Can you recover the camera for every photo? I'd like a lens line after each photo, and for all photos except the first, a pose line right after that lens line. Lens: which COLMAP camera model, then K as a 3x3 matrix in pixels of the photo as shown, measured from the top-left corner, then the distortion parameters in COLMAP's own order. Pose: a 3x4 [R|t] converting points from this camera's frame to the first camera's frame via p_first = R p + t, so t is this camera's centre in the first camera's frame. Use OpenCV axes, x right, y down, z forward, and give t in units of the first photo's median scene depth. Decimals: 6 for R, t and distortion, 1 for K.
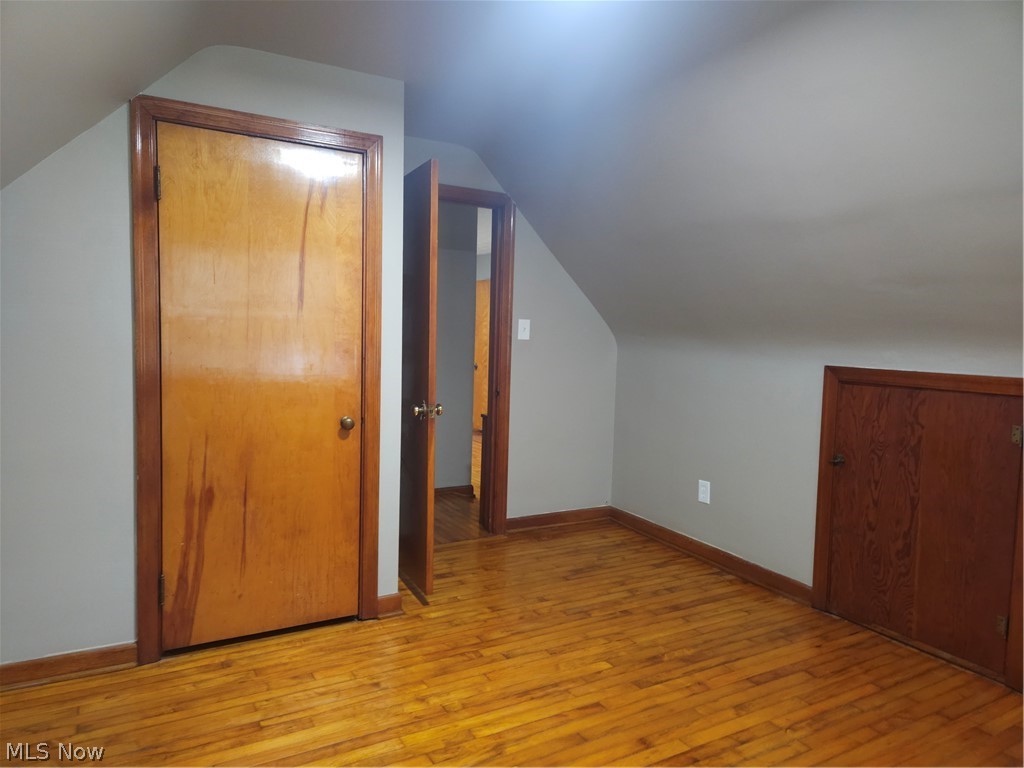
lens RADIAL K [[687.5, 0, 511.8], [0, 687.5, 388.2], [0, 0, 1]] dist [0.076912, -0.057664]
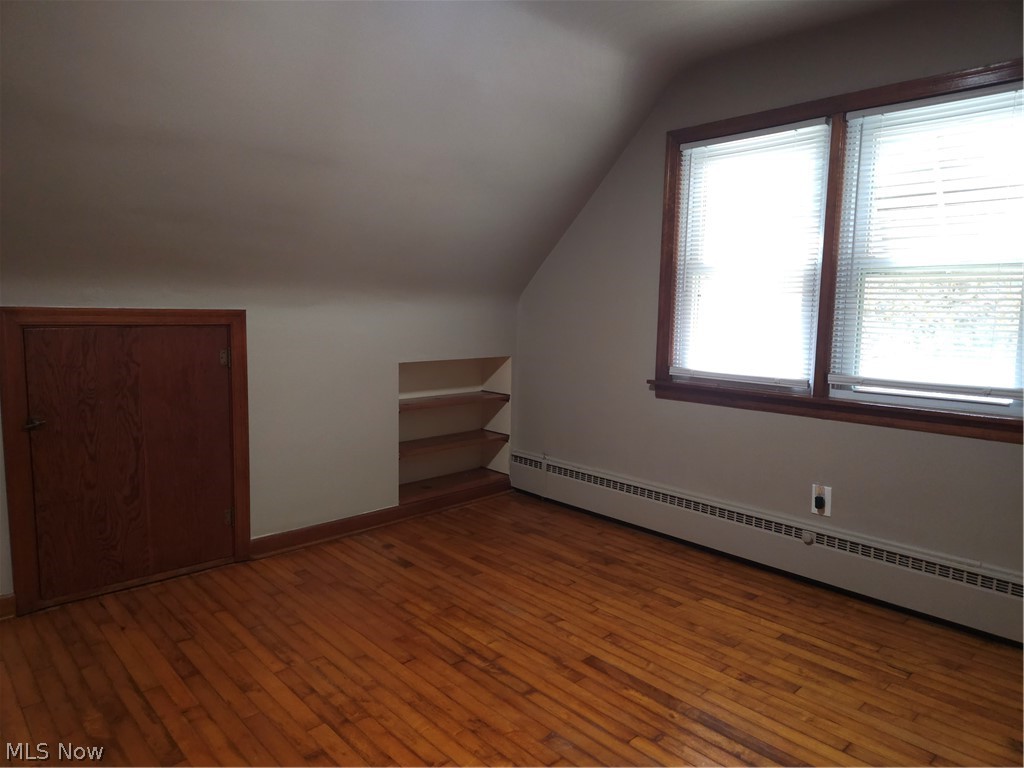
lens RADIAL K [[687.5, 0, 516.1], [0, 687.5, 373.7], [0, 0, 1]] dist [0.076912, -0.057664]
pose [[-0.226821, -0.134850, 0.964556, -0.478968], [0.049495, 0.987493, 0.149696, -0.052663], [-0.972678, 0.081694, -0.217309, 0.689571]]
